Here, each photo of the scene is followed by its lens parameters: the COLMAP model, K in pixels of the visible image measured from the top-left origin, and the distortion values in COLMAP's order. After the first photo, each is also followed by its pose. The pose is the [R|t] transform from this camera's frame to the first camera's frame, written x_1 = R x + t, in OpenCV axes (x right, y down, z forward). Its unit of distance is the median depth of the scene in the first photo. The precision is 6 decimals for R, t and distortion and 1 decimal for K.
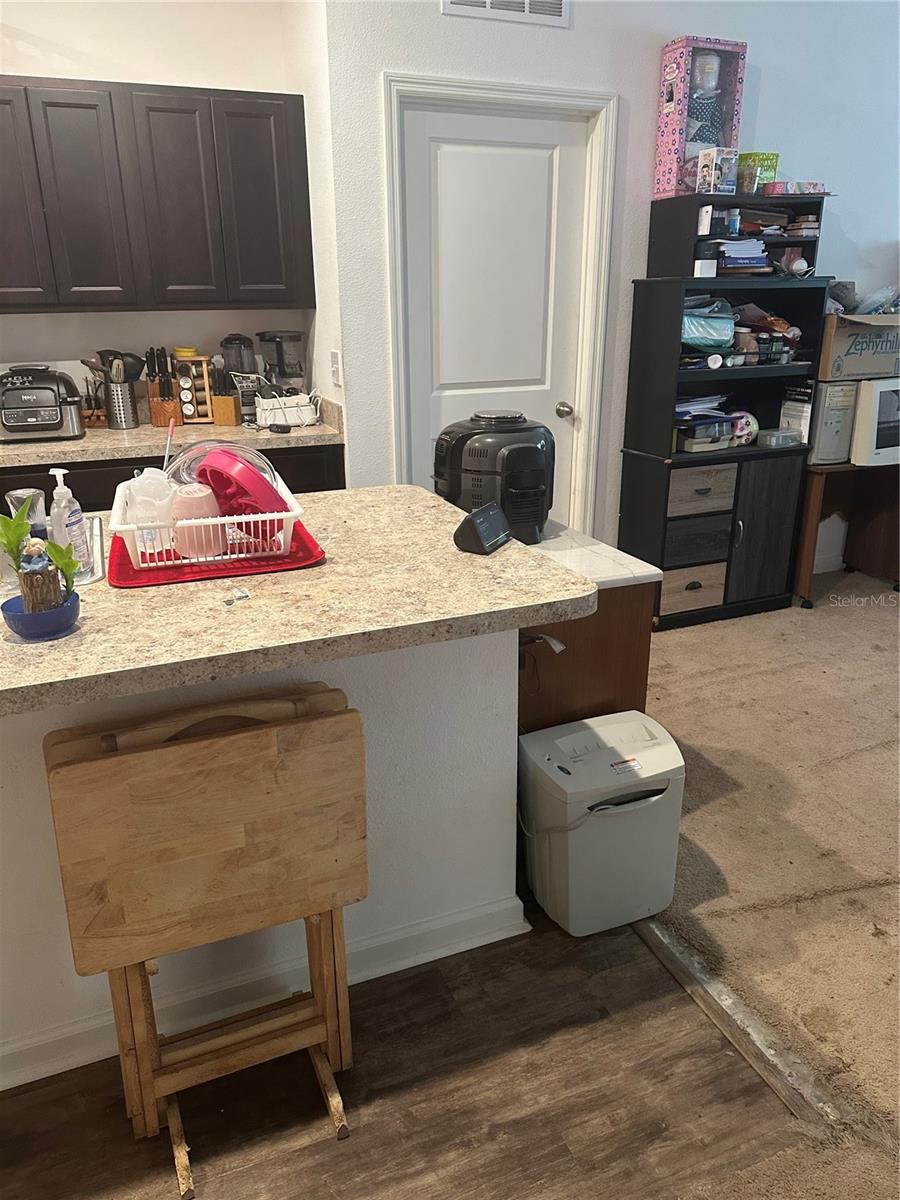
lens RADIAL K [[829.8, 0, 450.9], [0, 829.8, 608.4], [0, 0, 1]] dist [0.043469, -0.060274]
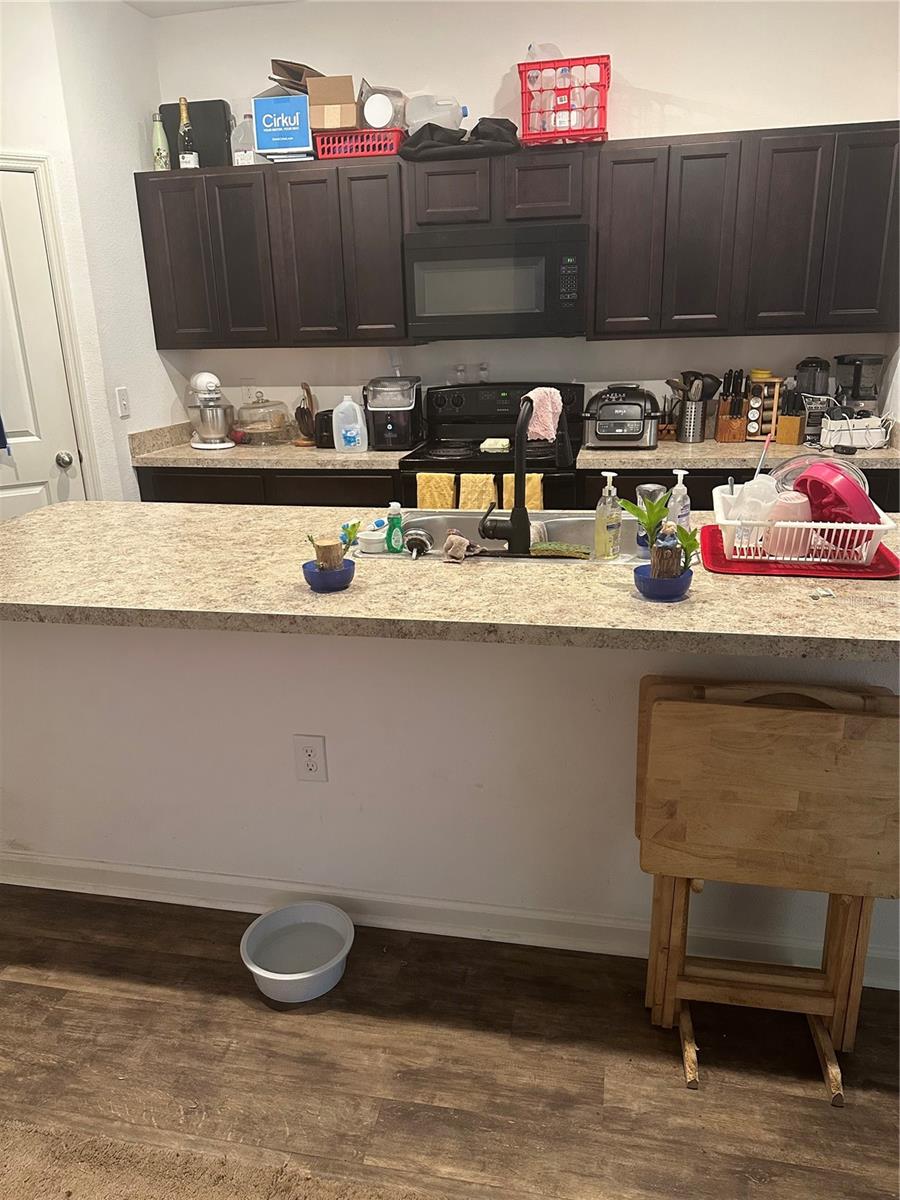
lens RADIAL K [[829.8, 0, 450.9], [0, 829.8, 608.4], [0, 0, 1]] dist [0.043469, -0.060274]
pose [[0.831193, 0.163665, -0.531349, -0.068723], [-0.175724, 0.984035, 0.028215, 0.056617], [0.527484, 0.069919, 0.846683, -0.190524]]
